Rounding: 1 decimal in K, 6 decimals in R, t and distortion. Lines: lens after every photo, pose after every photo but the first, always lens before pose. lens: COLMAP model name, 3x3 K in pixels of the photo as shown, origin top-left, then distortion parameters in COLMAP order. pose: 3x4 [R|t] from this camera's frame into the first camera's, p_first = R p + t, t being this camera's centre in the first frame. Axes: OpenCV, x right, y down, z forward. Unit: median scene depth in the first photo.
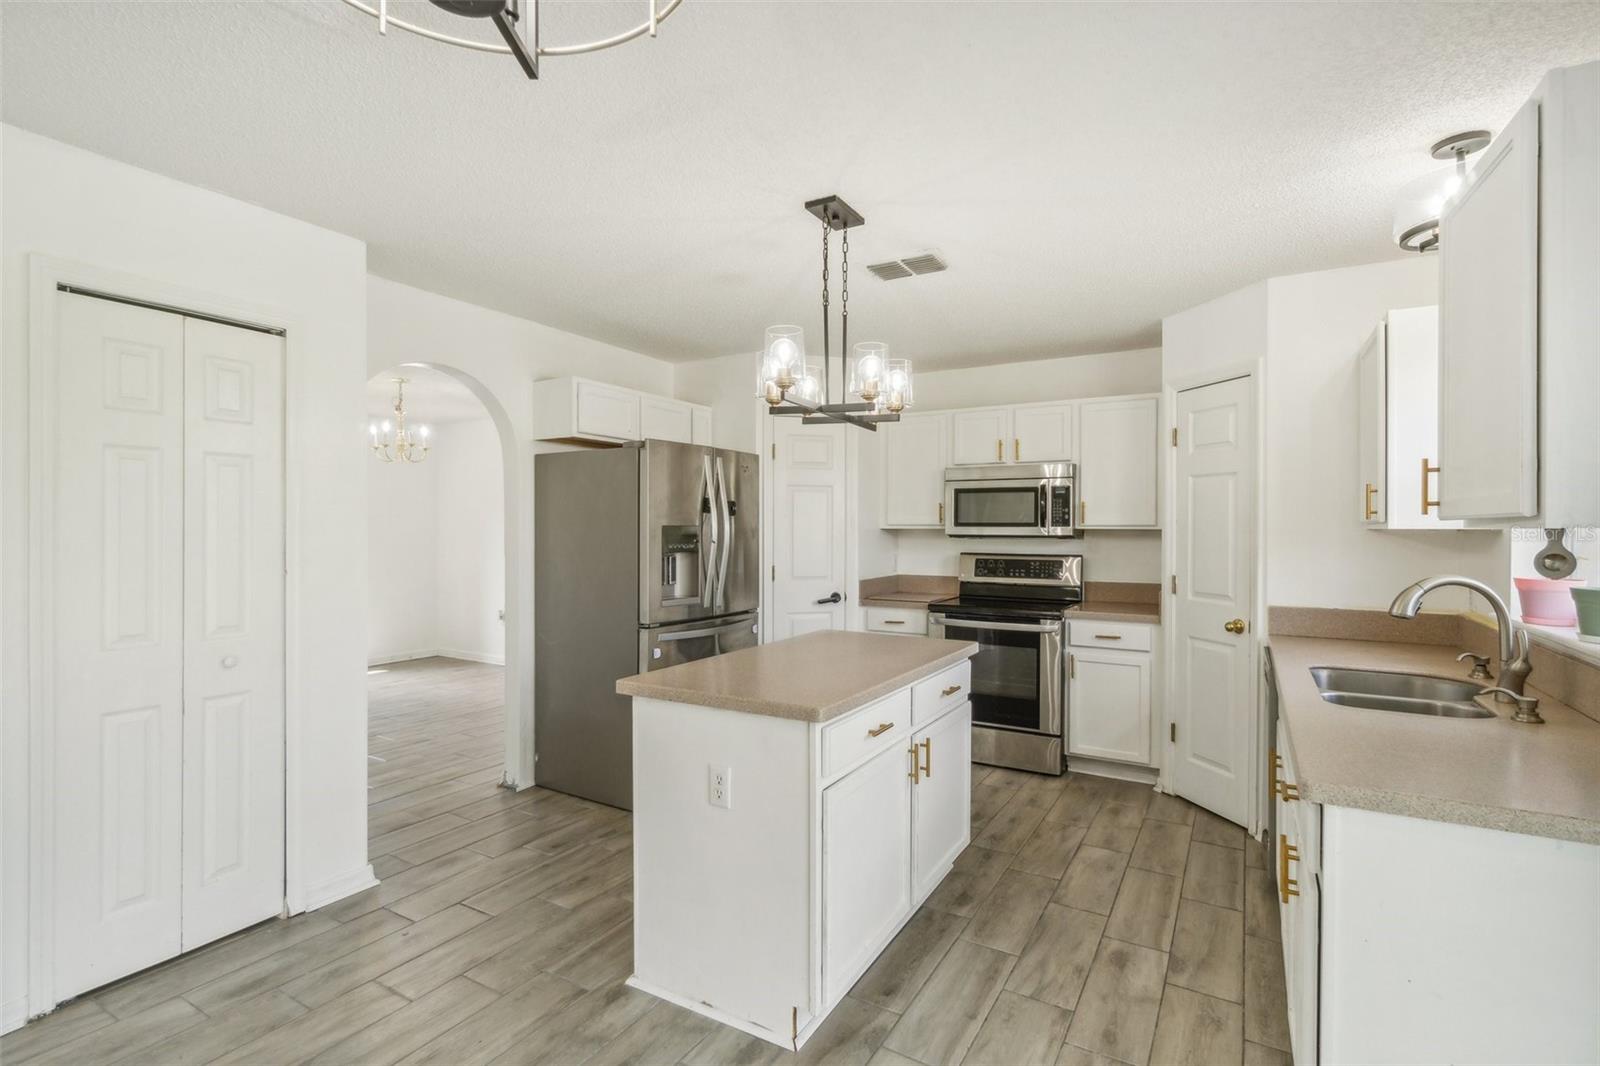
lens RADIAL K [[767.8, 0, 801.3], [0, 767.8, 531.9], [0, 0, 1]] dist [-0.025986, -0.000050]
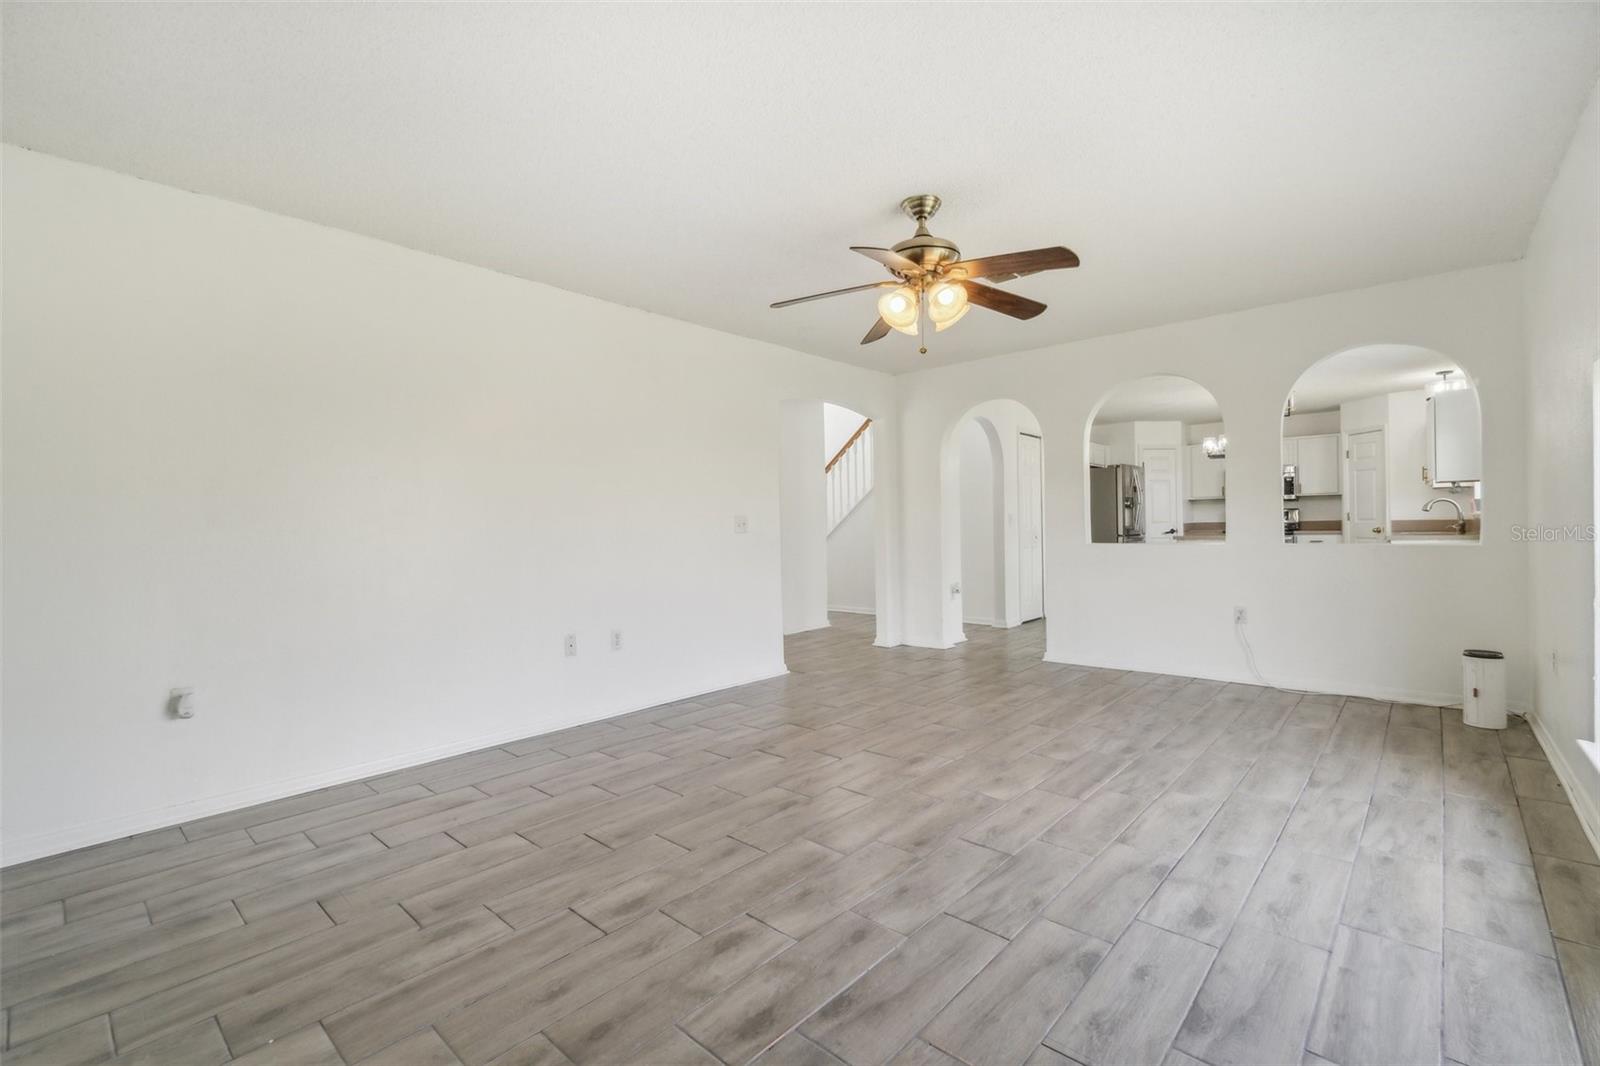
lens RADIAL K [[697.1, 0, 810.2], [0, 697.1, 527.7], [0, 0, 1]] dist [0.001244, 0.000136]
pose [[0.979566, -0.018637, -0.200258, -0.659447], [0.017921, 0.999825, -0.005388, 0.078530], [0.200324, 0.001689, 0.979728, -1.342726]]
